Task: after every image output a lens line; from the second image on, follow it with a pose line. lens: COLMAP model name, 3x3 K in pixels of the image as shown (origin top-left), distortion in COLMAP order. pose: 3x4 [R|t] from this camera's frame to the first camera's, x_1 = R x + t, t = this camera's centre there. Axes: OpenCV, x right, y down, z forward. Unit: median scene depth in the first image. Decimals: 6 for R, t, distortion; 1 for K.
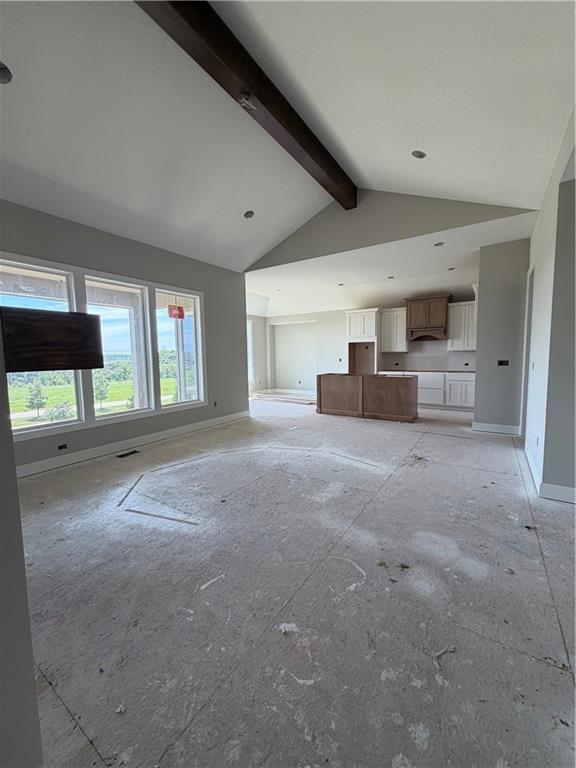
lens RADIAL K [[306.1, 0, 287.9], [0, 306.1, 381.5], [0, 0, 1]] dist [-0.002277, 0.000737]
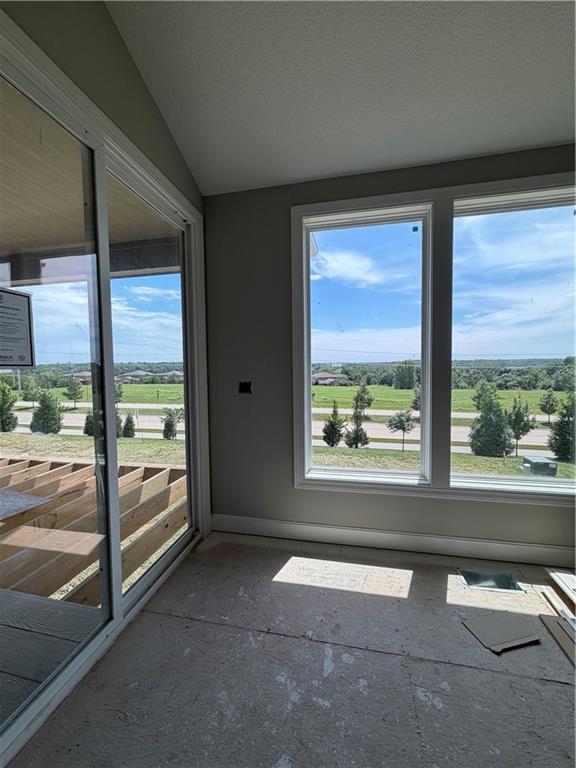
lens RADIAL K [[306.1, 0, 288.8], [0, 306.1, 381.6], [0, 0, 1]] dist [-0.002277, 0.000737]
pose [[0.372440, 0.059802, -0.926127, -0.026166], [-0.073646, 0.996679, 0.034741, -0.104616], [0.925129, 0.055267, 0.375608, 1.228211]]
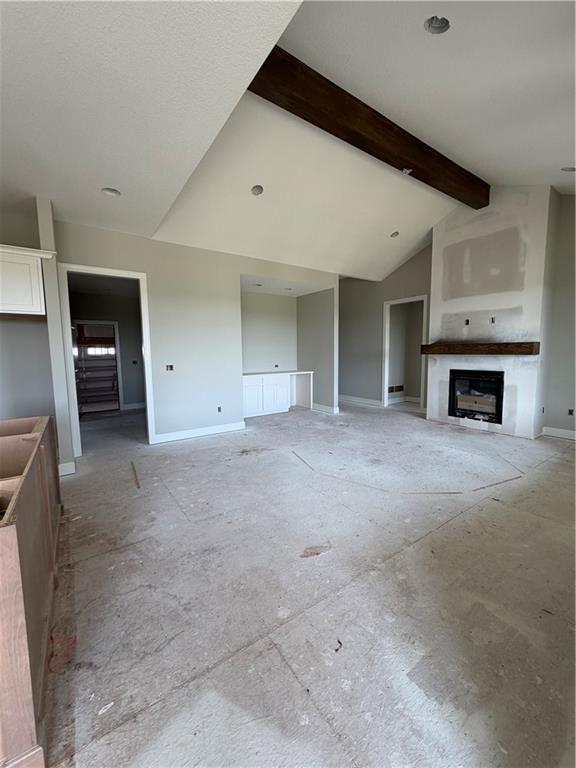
lens RADIAL K [[306.1, 0, 287.6], [0, 306.1, 381.7], [0, 0, 1]] dist [-0.002277, 0.000737]
pose [[-0.927561, -0.011831, 0.373485, -0.077603], [0.057554, 0.983048, 0.174078, -0.114484], [-0.369213, 0.182964, -0.911156, 1.216683]]
